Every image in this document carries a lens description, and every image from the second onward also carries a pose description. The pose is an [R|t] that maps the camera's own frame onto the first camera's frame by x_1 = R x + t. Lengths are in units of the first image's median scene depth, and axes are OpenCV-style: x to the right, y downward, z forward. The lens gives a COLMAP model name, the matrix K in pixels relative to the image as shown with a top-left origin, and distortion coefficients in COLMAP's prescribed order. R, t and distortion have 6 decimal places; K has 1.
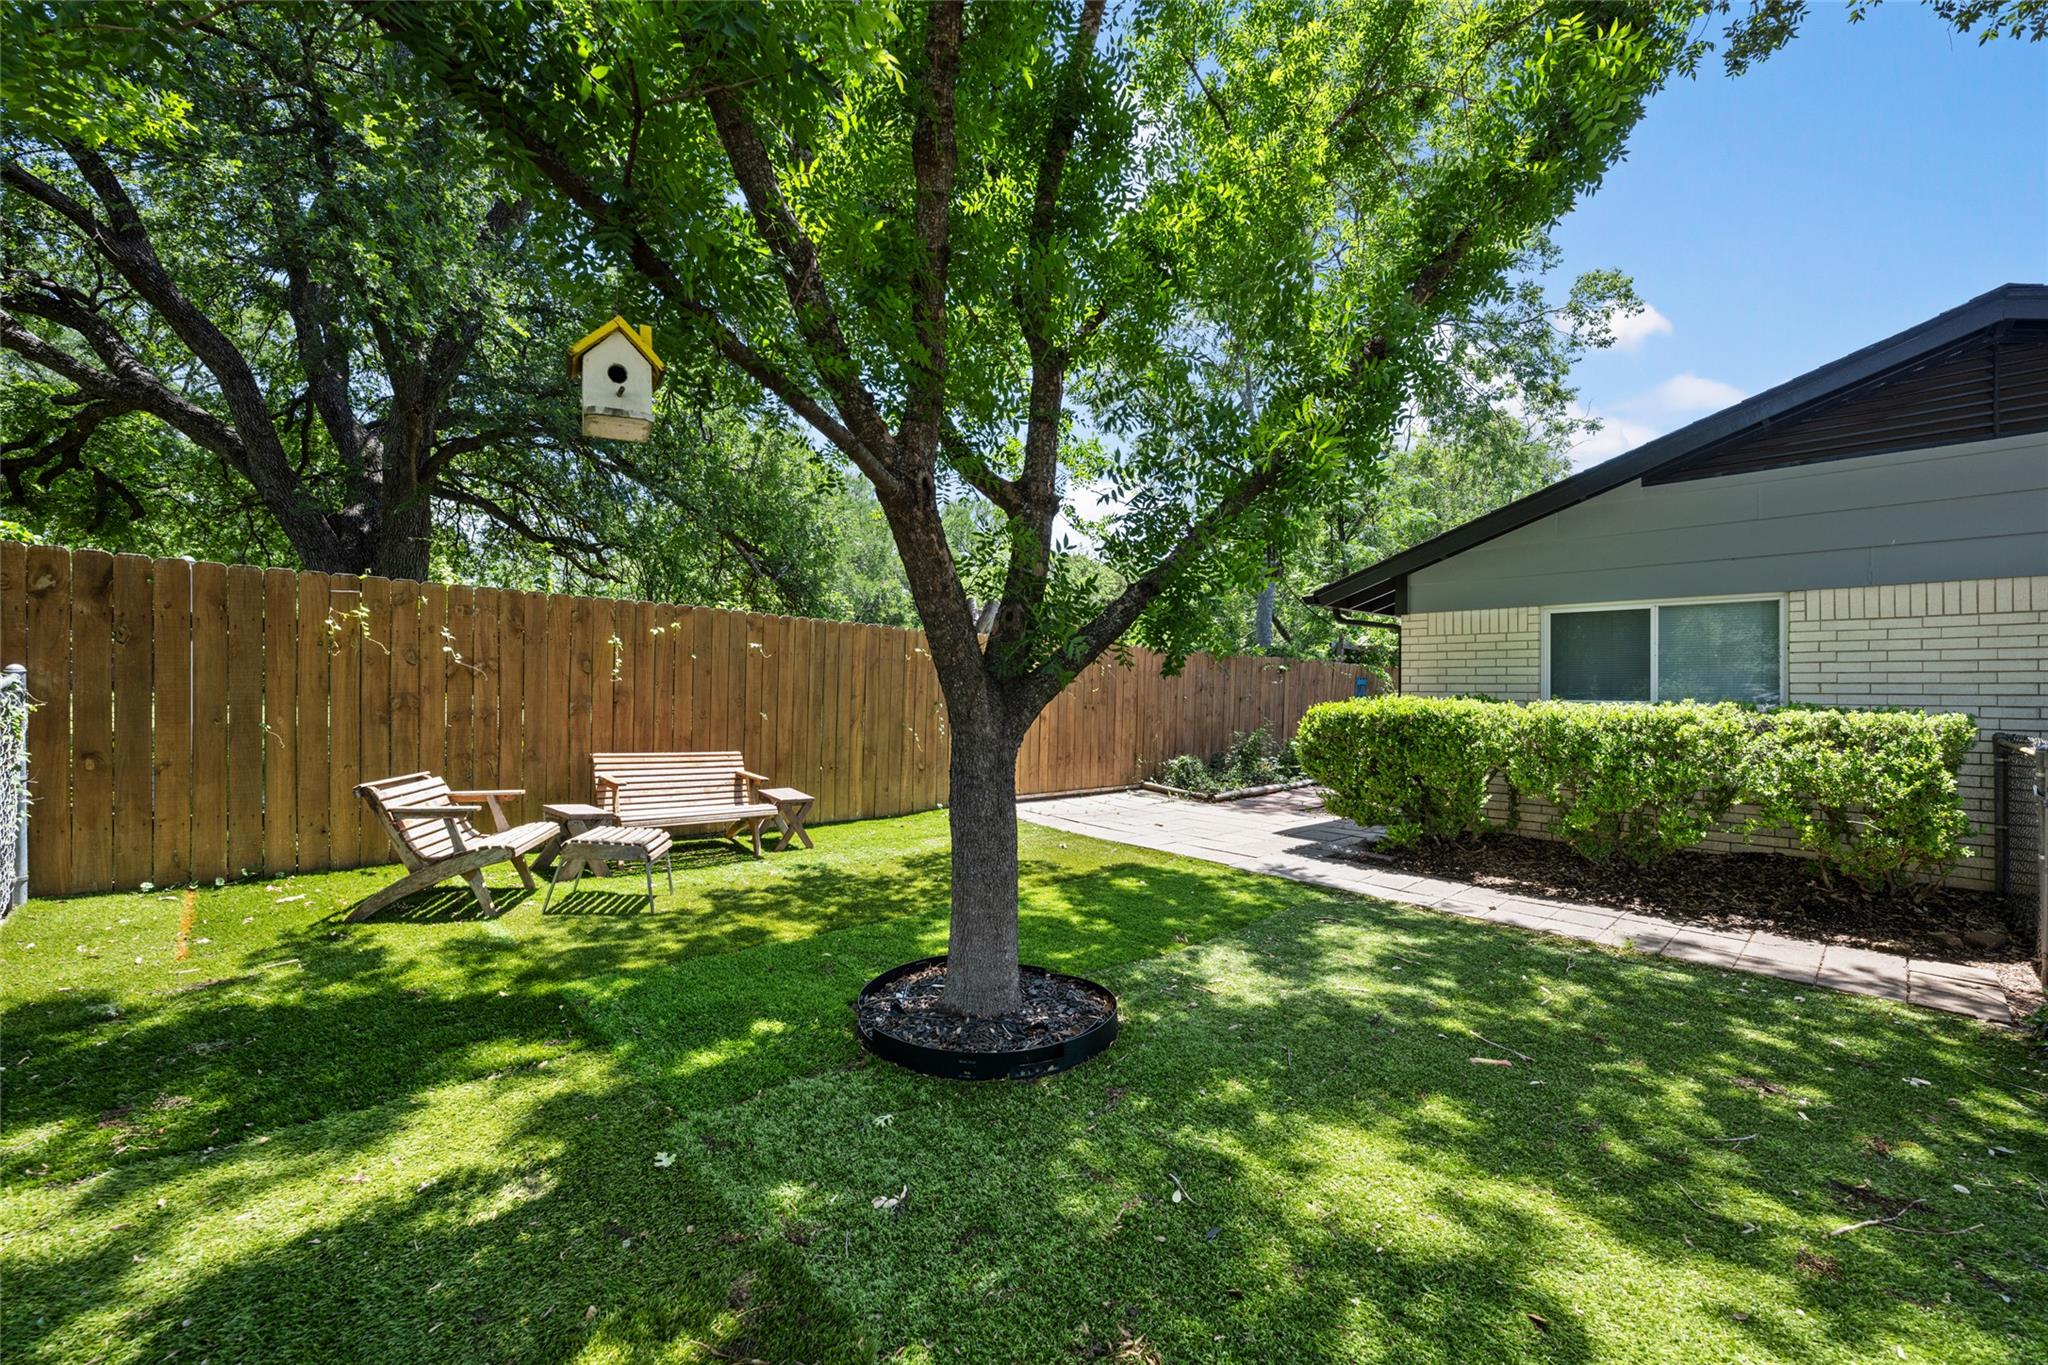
lens RADIAL K [[823.2, 0, 1024.0], [0, 823.2, 682.5], [0, 0, 1]] dist [0.008612, -0.000027]
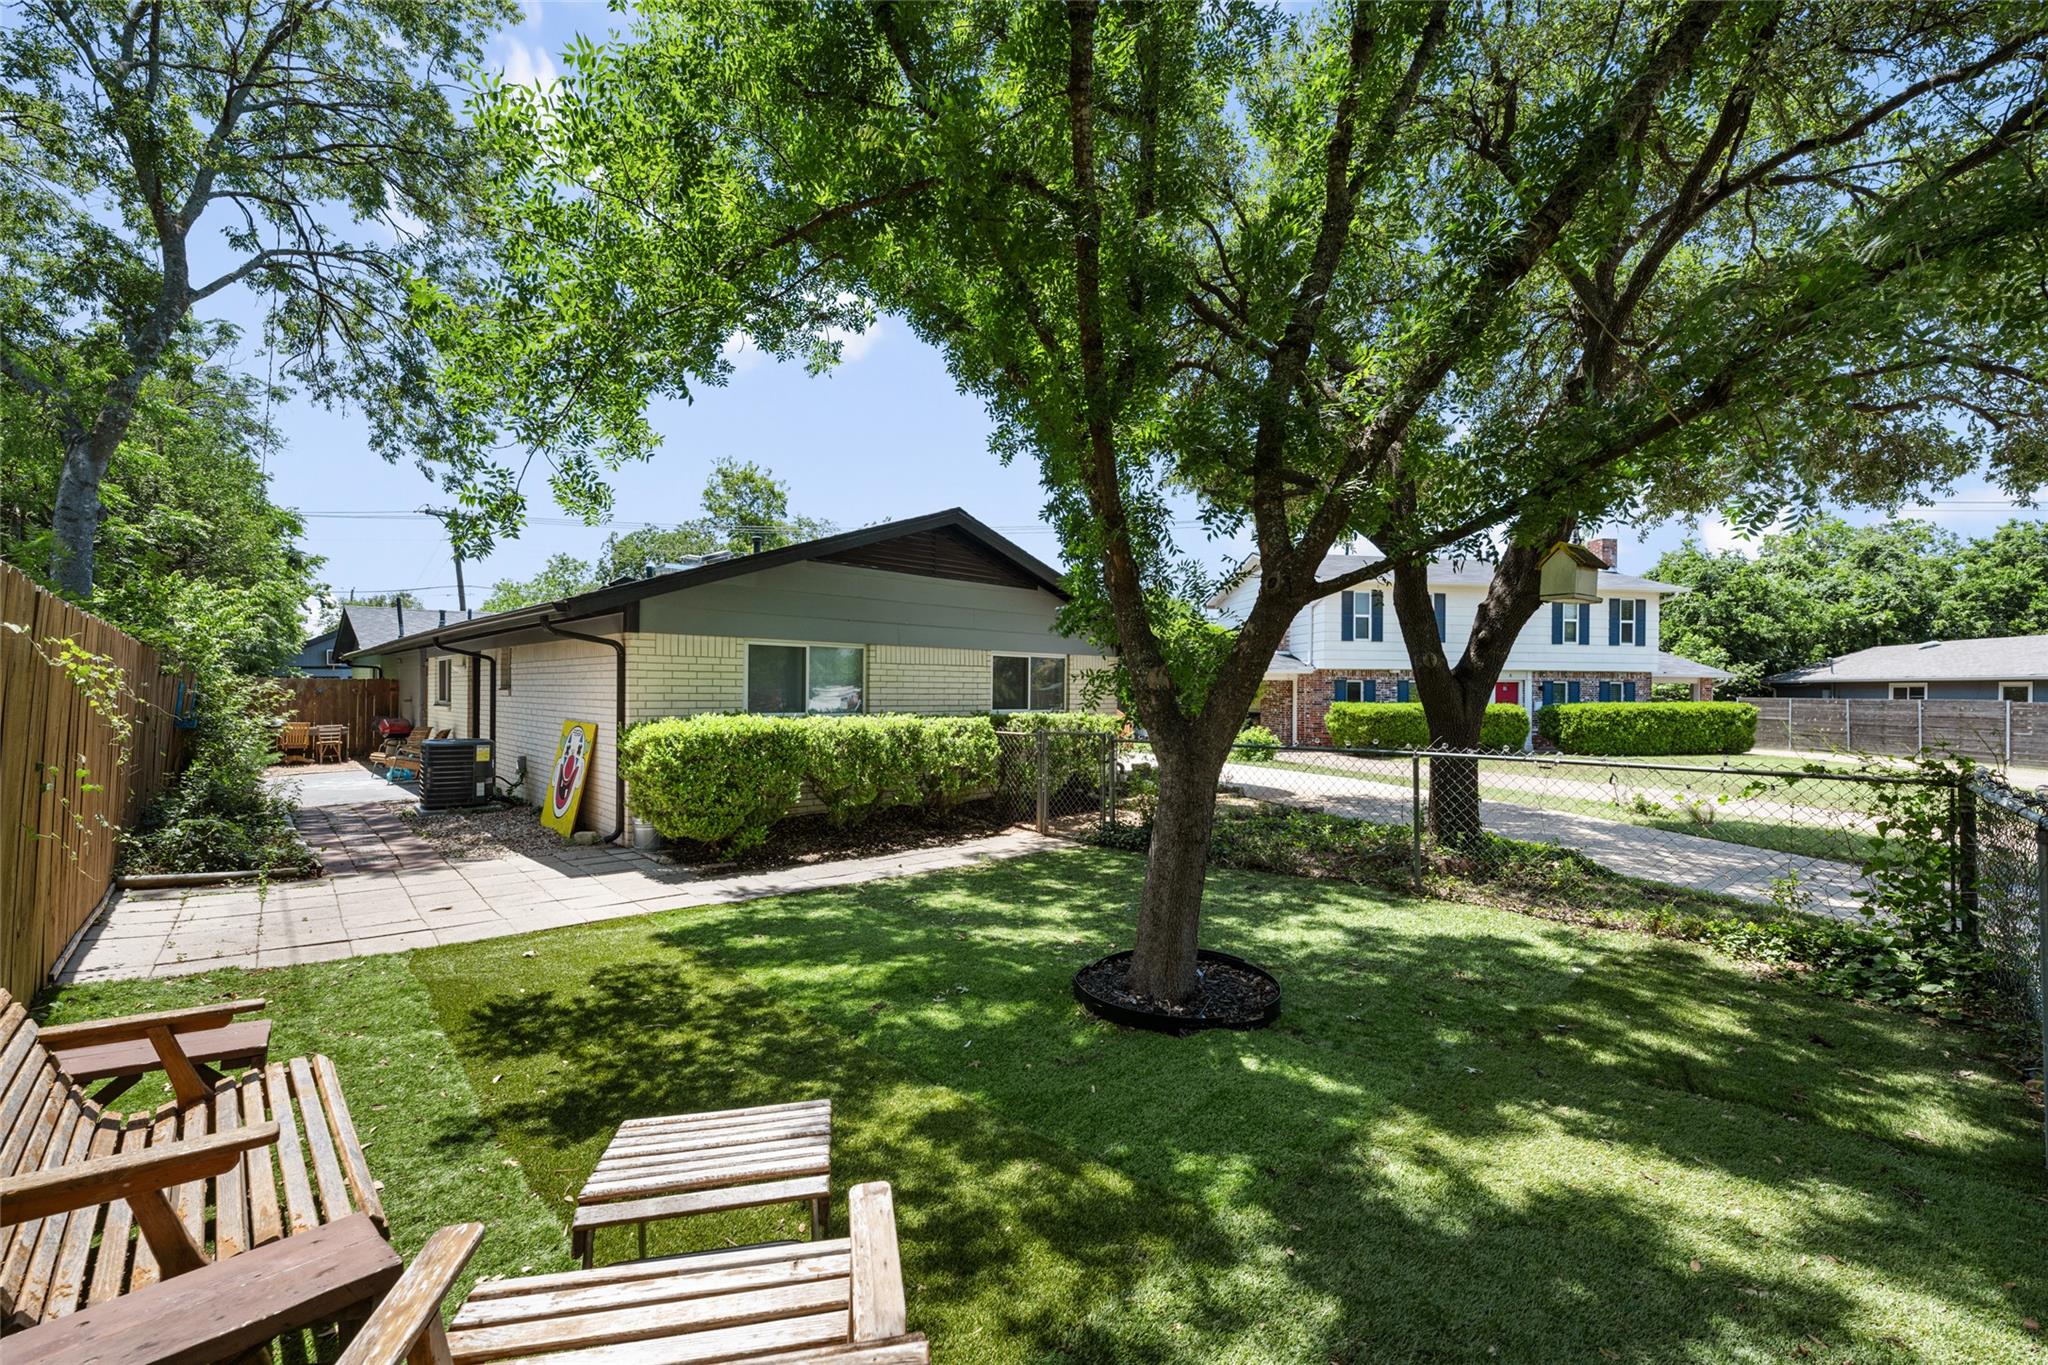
lens RADIAL K [[809.9, 0, 1024.0], [0, 809.9, 682.5], [0, 0, 1]] dist [-0.000570, -0.000021]
pose [[0.007799, 0.000291, 0.999970, -1.046729], [-0.016643, 0.999861, -0.000161, -0.055398], [-0.999831, -0.016641, 0.007802, 0.996774]]
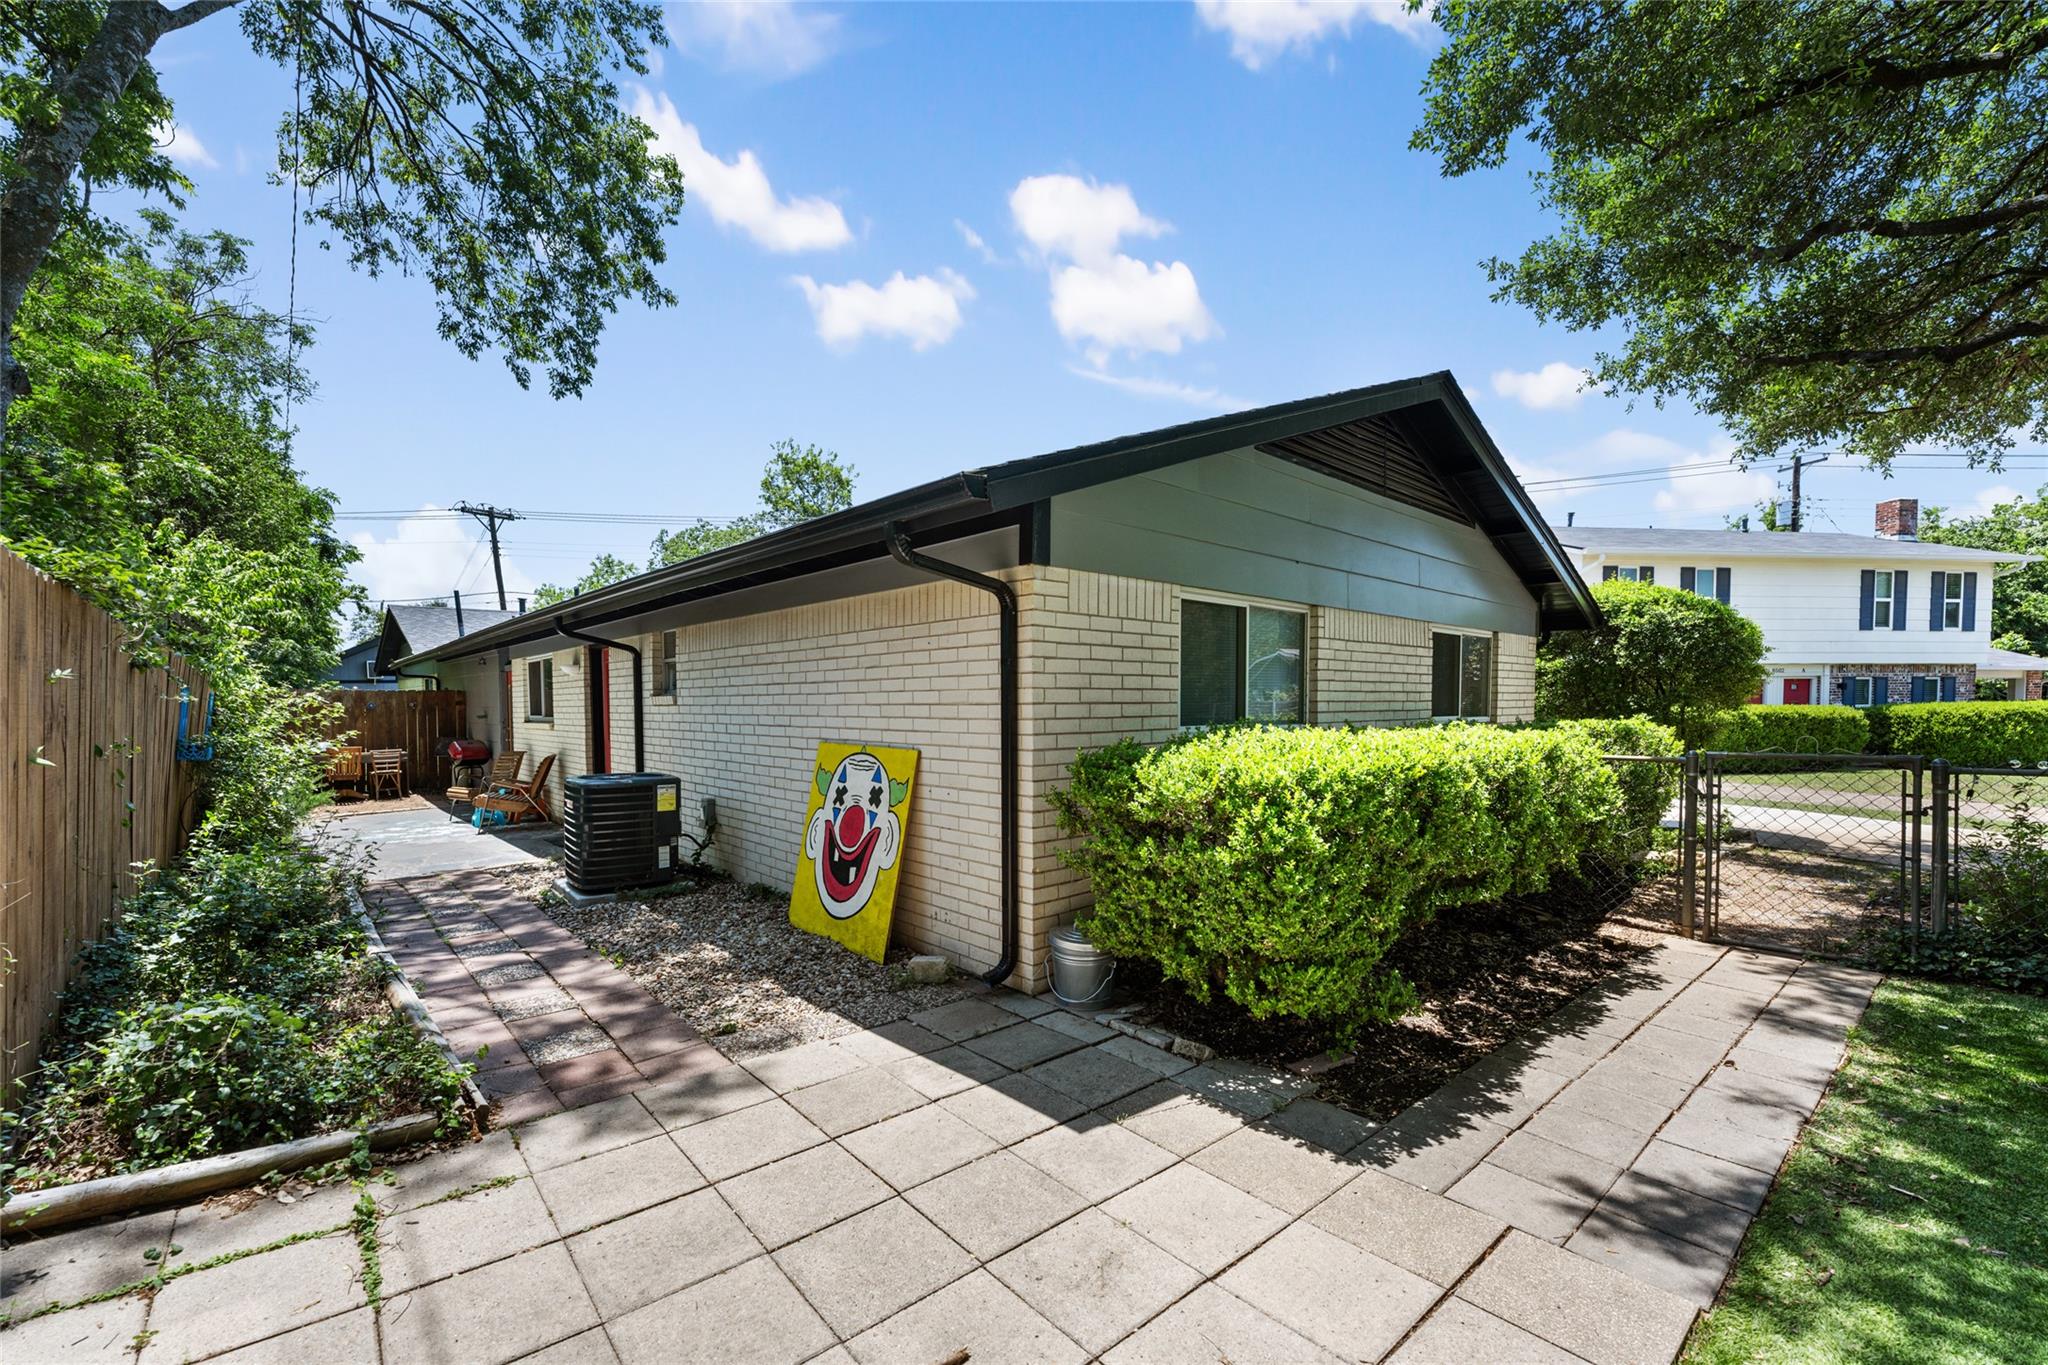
lens RADIAL K [[815.2, 0, 996.2], [0, 815.2, 723.4], [0, 0, 1]] dist [0.002087, 0.000343]
pose [[0.050591, -0.034373, 0.998128, -0.076505], [-0.003457, 0.999396, 0.034592, -0.005209], [-0.998713, -0.005200, 0.050442, 1.959478]]
